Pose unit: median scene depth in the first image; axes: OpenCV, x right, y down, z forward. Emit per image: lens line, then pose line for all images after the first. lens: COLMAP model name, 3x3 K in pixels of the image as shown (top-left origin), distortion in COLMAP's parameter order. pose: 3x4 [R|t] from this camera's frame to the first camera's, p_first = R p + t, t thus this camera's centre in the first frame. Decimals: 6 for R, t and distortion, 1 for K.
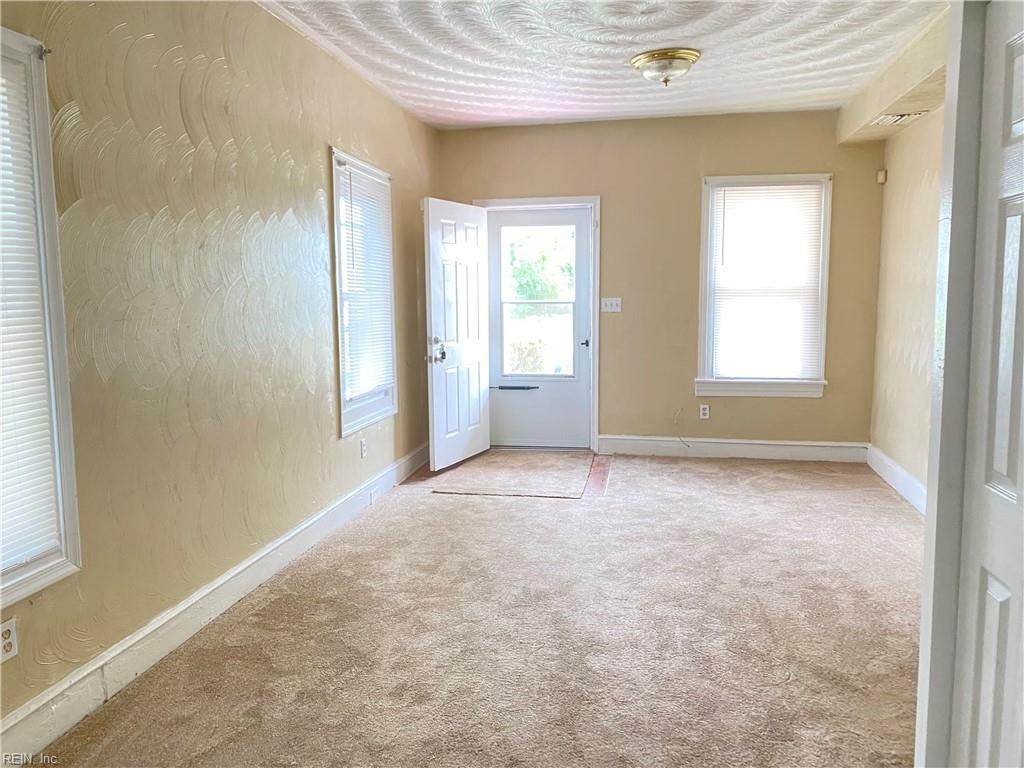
lens RADIAL K [[766.9, 0, 512.0], [0, 766.9, 384.0], [0, 0, 1]] dist [-0.000278, -0.043189]
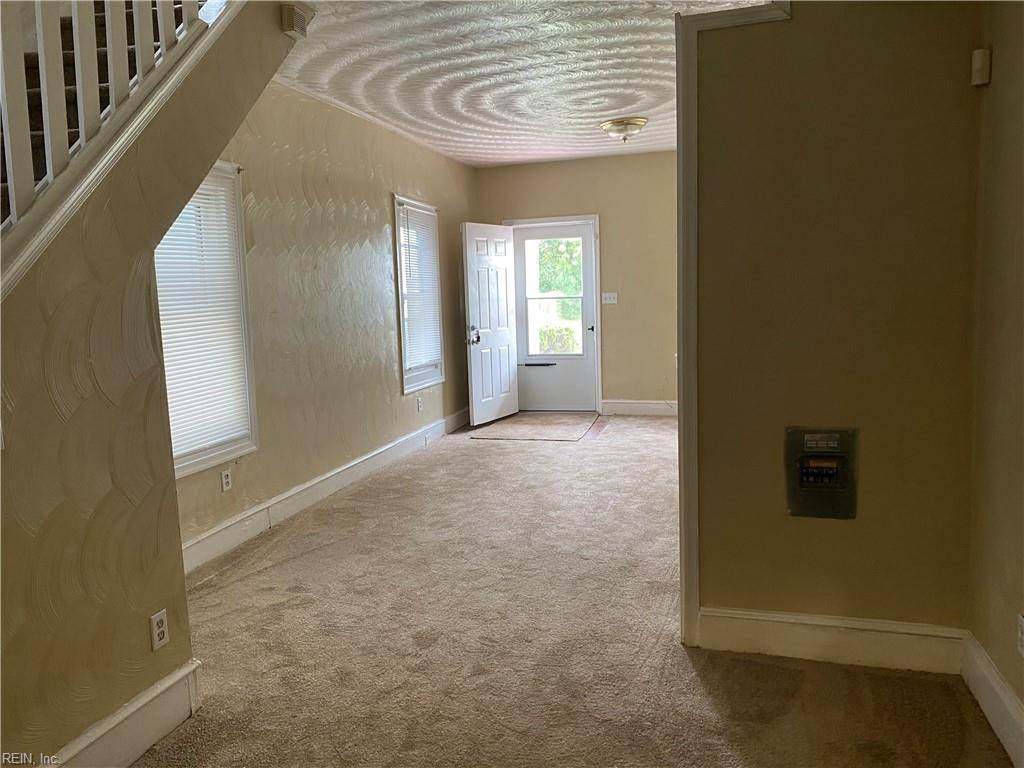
lens RADIAL K [[766.9, 0, 512.0], [0, 766.9, 384.0], [0, 0, 1]] dist [-0.000278, -0.043189]
pose [[0.995942, -0.013631, -0.088963, 0.108209], [0.013824, 0.999903, 0.001559, 0.050343], [0.088933, -0.002783, 0.996034, -0.414157]]
